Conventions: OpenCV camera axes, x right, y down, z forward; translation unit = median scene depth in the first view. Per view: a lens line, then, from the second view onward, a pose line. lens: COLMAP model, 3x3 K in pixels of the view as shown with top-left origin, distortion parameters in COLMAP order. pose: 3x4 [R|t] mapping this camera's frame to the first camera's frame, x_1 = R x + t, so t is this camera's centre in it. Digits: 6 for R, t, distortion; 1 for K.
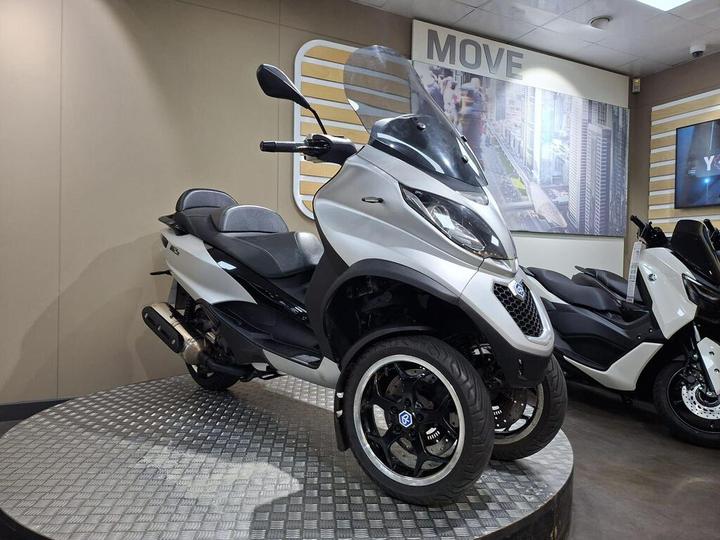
lens RADIAL K [[509.3, 0, 360.0], [0, 509.3, 275.0], [0, 0, 1]] dist [0.038906, -0.043885]
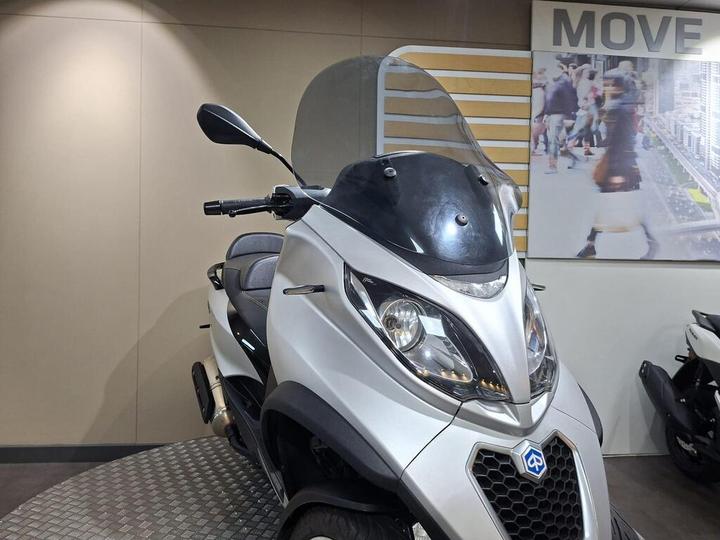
lens RADIAL K [[514.9, 0, 353.3], [0, 514.9, 268.9], [0, 0, 1]] dist [0.034842, -0.038137]
pose [[0.935114, 0.000829, -0.354345, 0.125432], [-0.007437, 0.999823, -0.017287, -0.064315], [0.354268, 0.018801, 0.934955, 0.153989]]
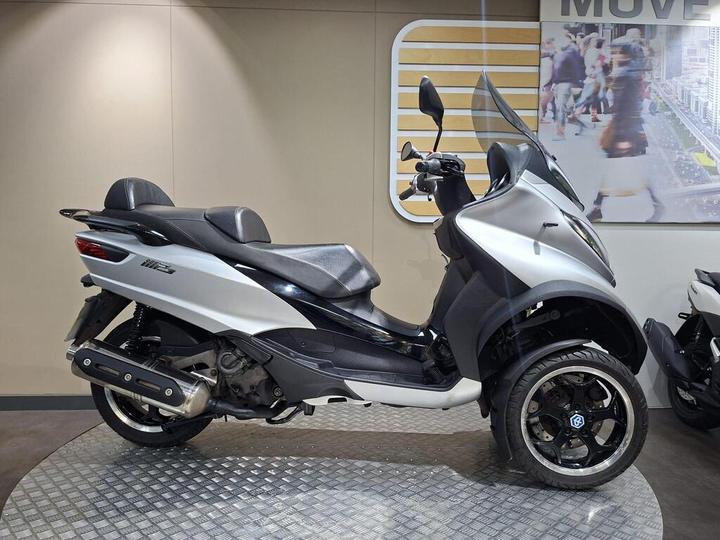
lens RADIAL K [[514.9, 0, 349.0], [0, 514.9, 278.7], [0, 0, 1]] dist [0.034842, -0.038137]
pose [[0.914416, 0.007393, -0.404709, 0.157646], [0.002174, 0.999729, 0.023175, -0.025240], [0.404771, -0.022071, 0.914152, 0.100533]]
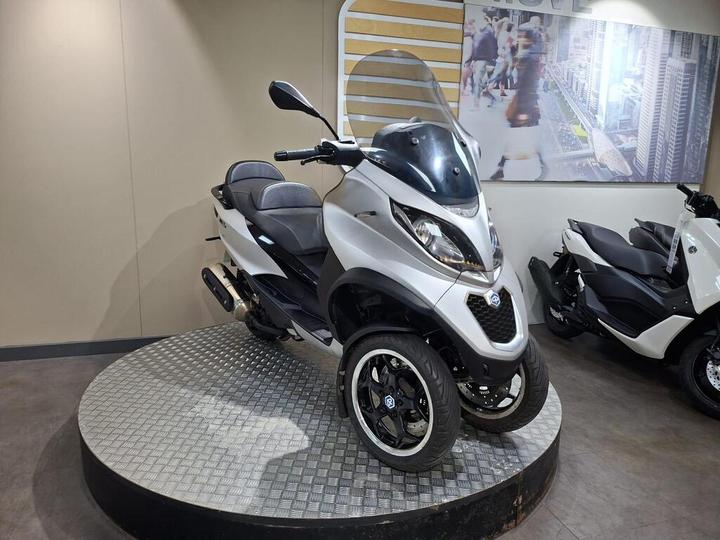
lens RADIAL K [[509.3, 0, 354.3], [0, 509.3, 280.6], [0, 0, 1]] dist [0.038906, -0.043885]
pose [[0.985466, 0.032541, -0.166727, 0.074848], [-0.002734, 0.984392, 0.175966, -0.078134], [0.169851, -0.172953, 0.970174, -0.044496]]
